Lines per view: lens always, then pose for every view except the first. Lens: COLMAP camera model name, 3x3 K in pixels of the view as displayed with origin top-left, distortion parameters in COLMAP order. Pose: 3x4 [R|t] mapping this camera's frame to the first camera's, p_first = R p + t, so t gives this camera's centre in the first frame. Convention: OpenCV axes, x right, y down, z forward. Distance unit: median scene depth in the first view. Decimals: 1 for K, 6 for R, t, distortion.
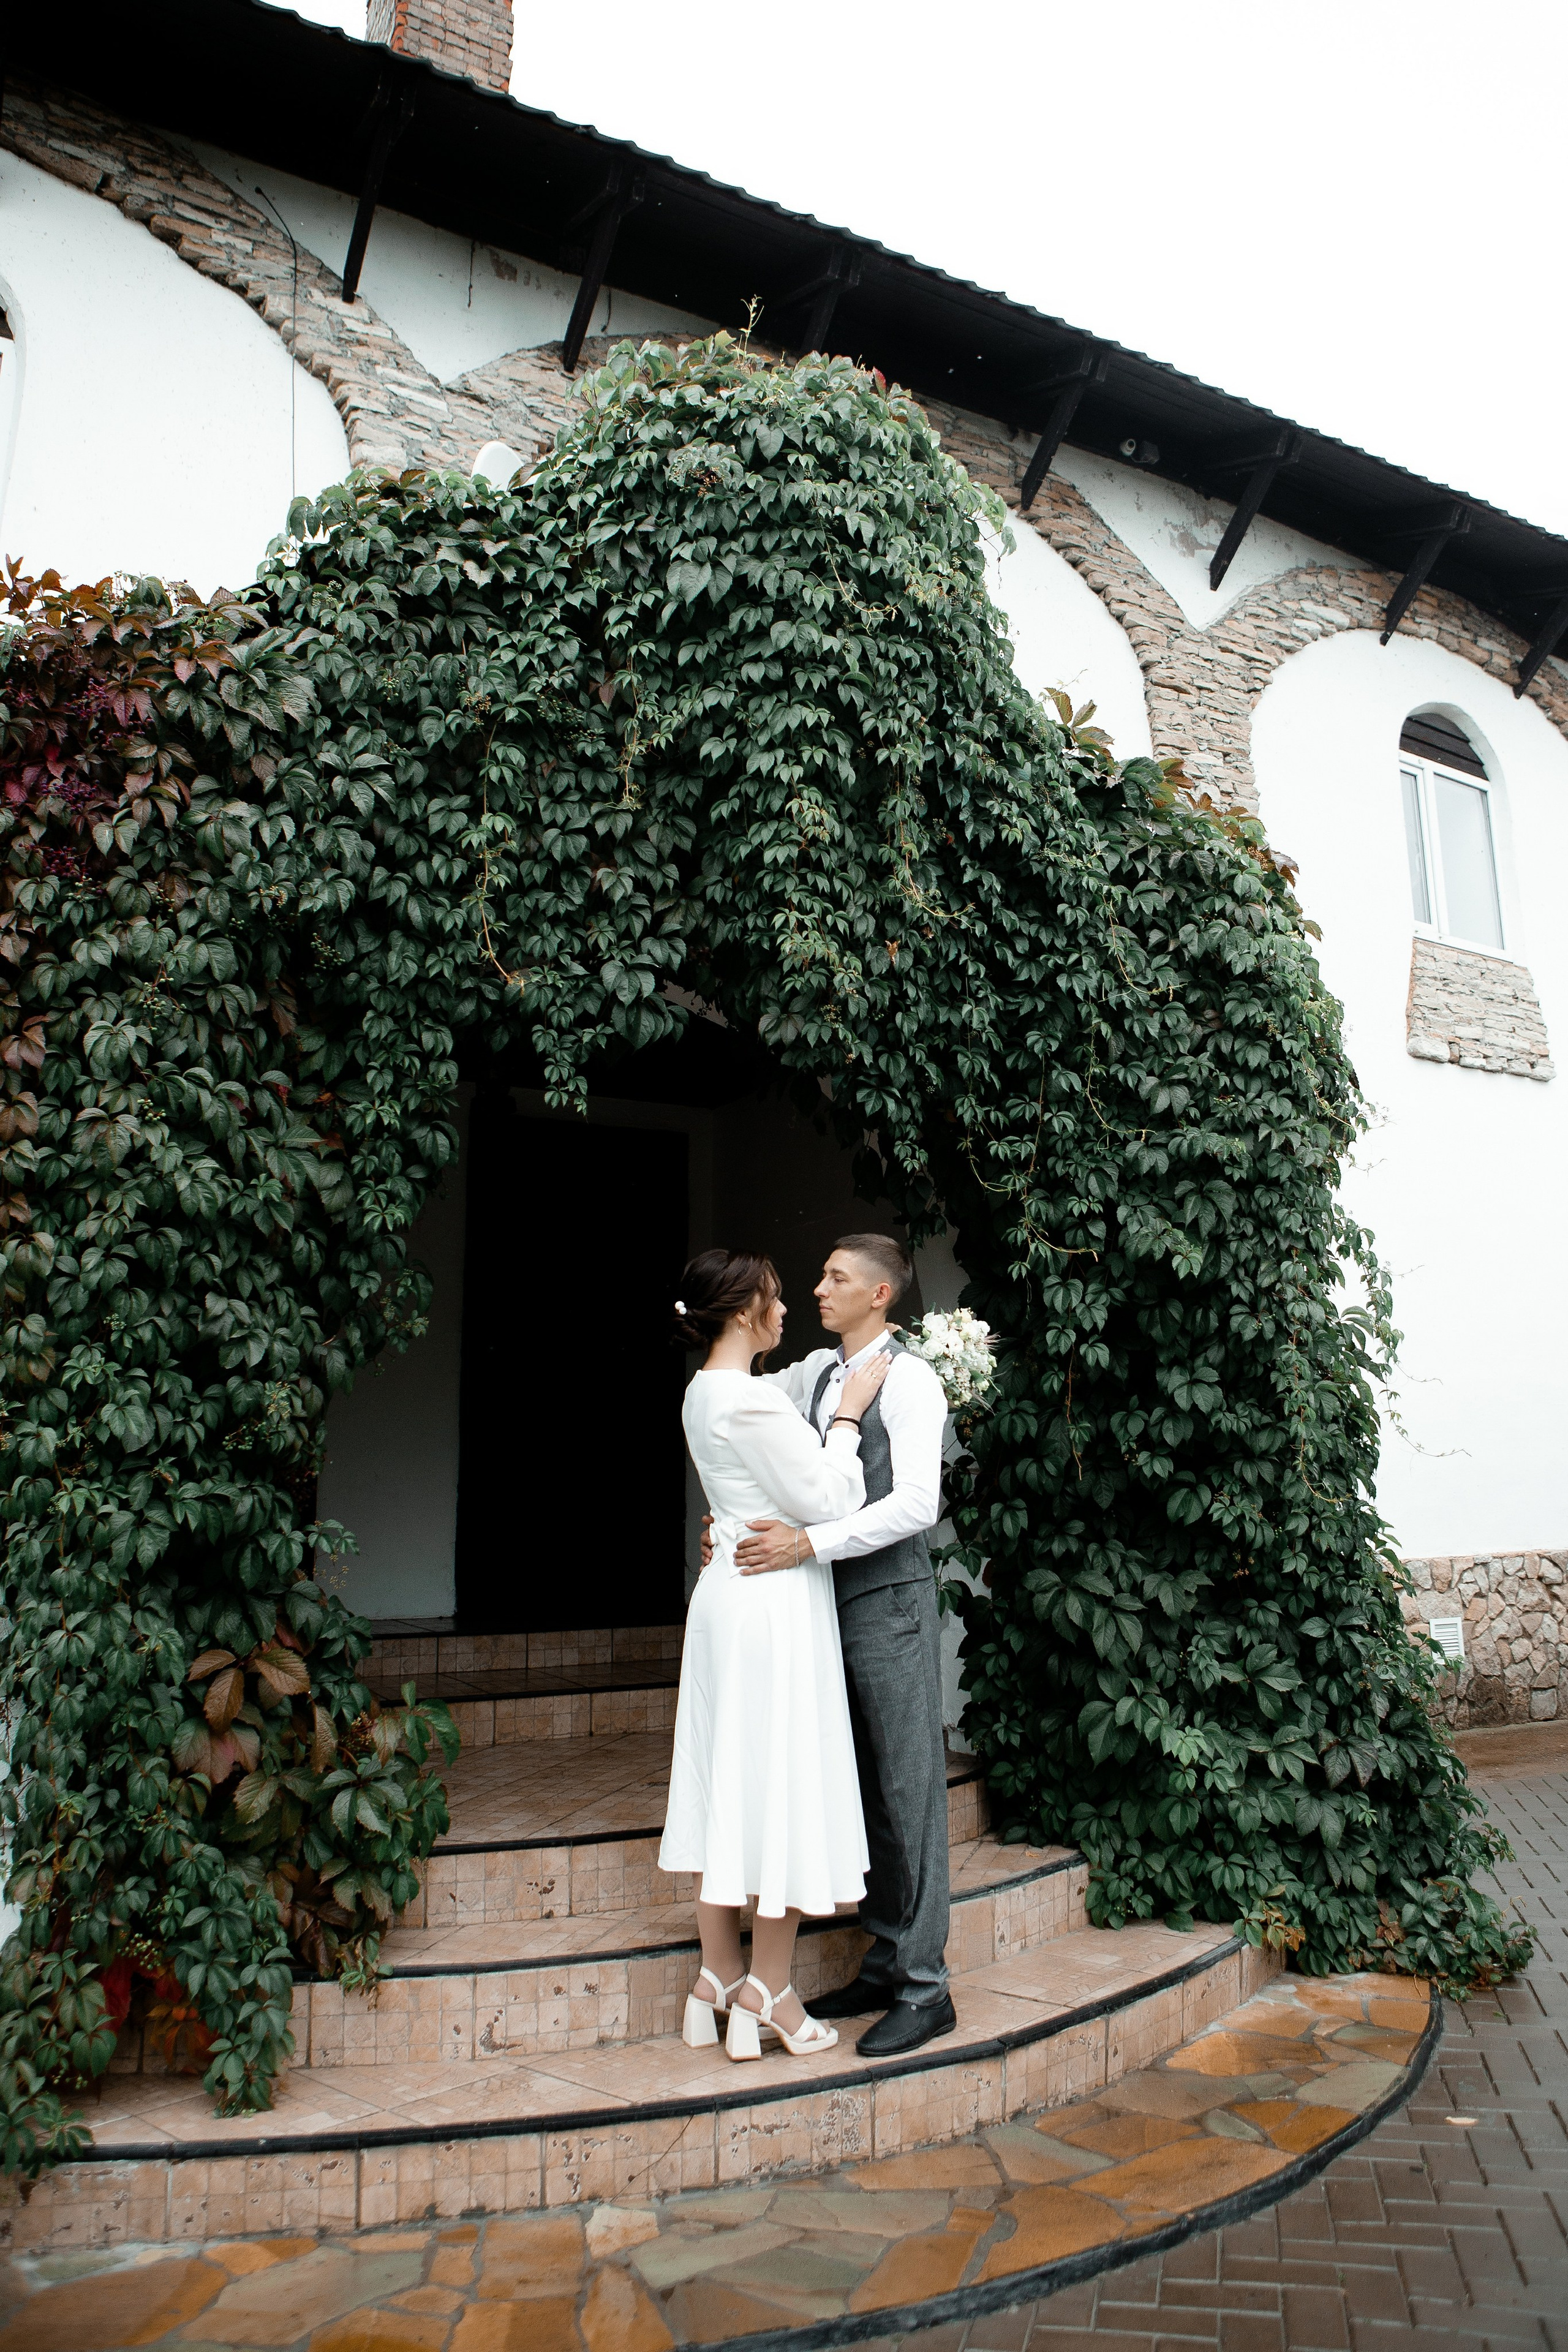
lens RADIAL K [[1660.2, 0, 805.3], [0, 1660.2, 1141.8], [0, 0, 1]] dist [-0.106159, 0.071389]
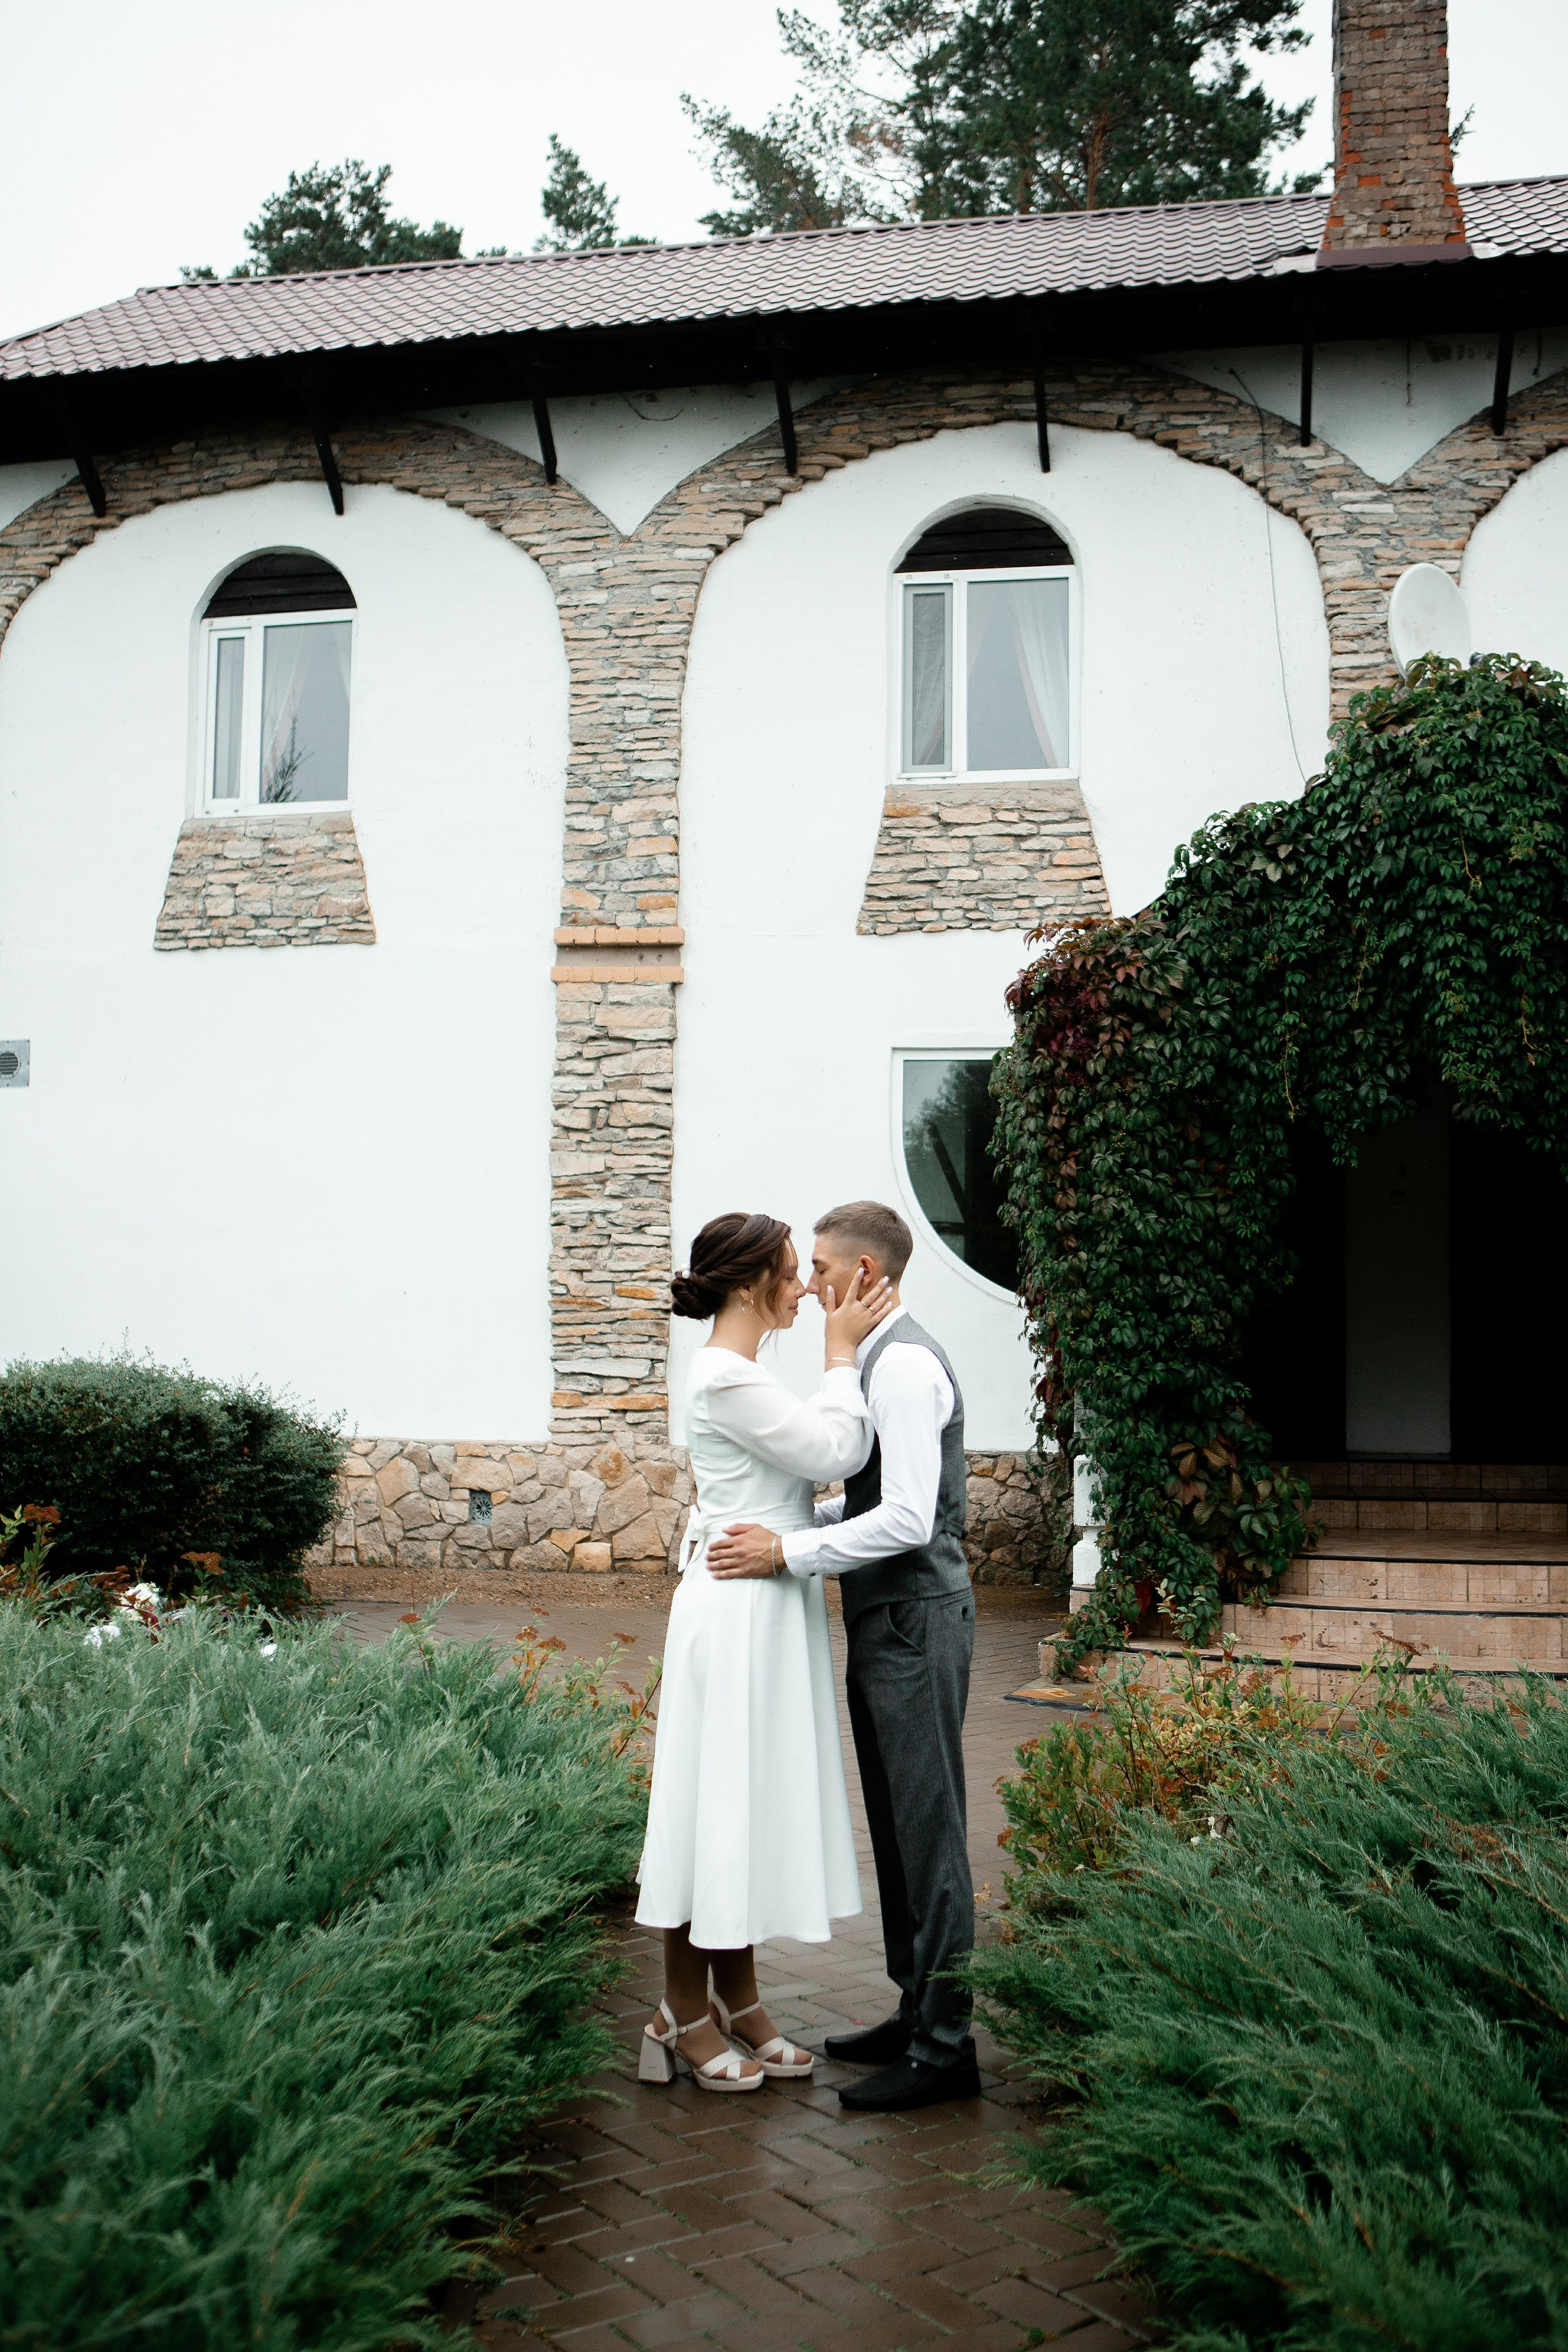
lens RADIAL K [[2213.0, 0, 769.4], [0, 2213.0, 1168.7], [0, 0, 1]] dist [-0.048136, 0.000000]
pose [[0.762749, -0.028815, -0.646053, 0.936870], [0.112679, 0.989647, 0.088891, -0.300854], [0.636803, -0.140598, 0.758099, -1.249225]]
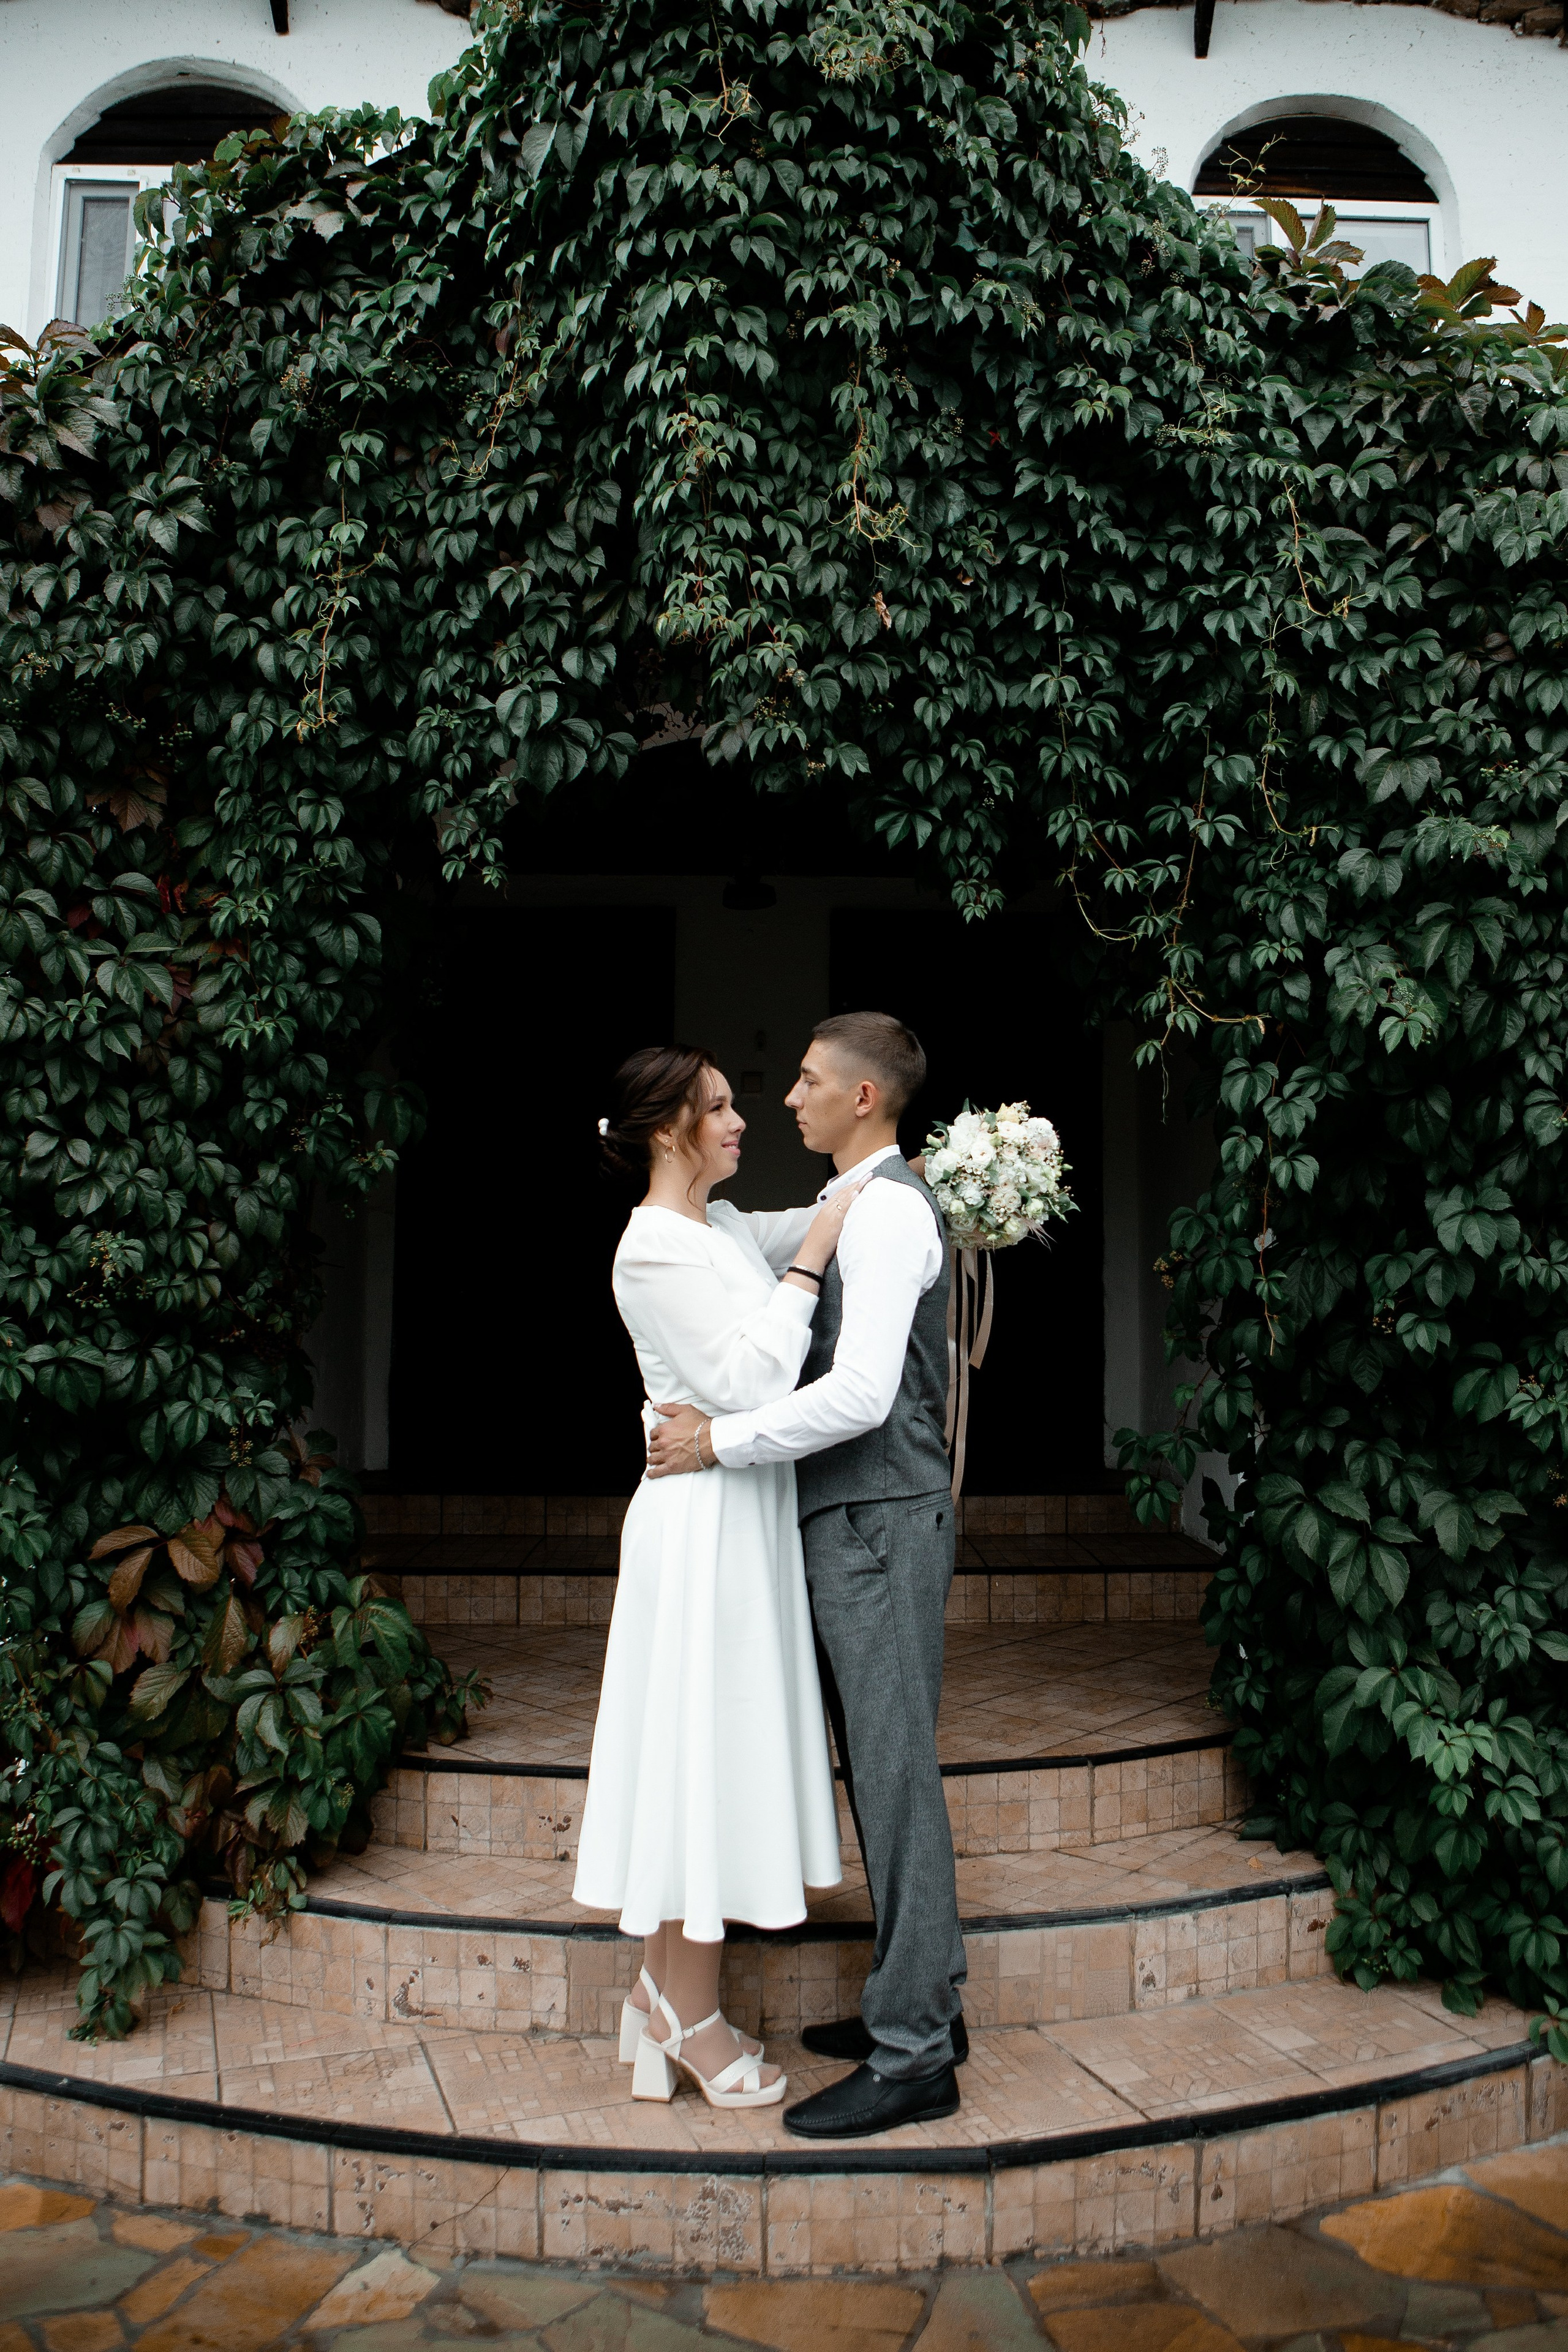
lens RADIAL K [[1660.2, 0, 810.6], [0, 1660.2, 1138.3], [0, 0, 1]] dist [-0.106159, 0.071389]
pose [[0.885146, -0.031562, -0.464242, 0.354203], [0.081893, 0.992691, 0.088651, 0.044338], [0.458051, -0.116487, 0.881261, 0.359876]]
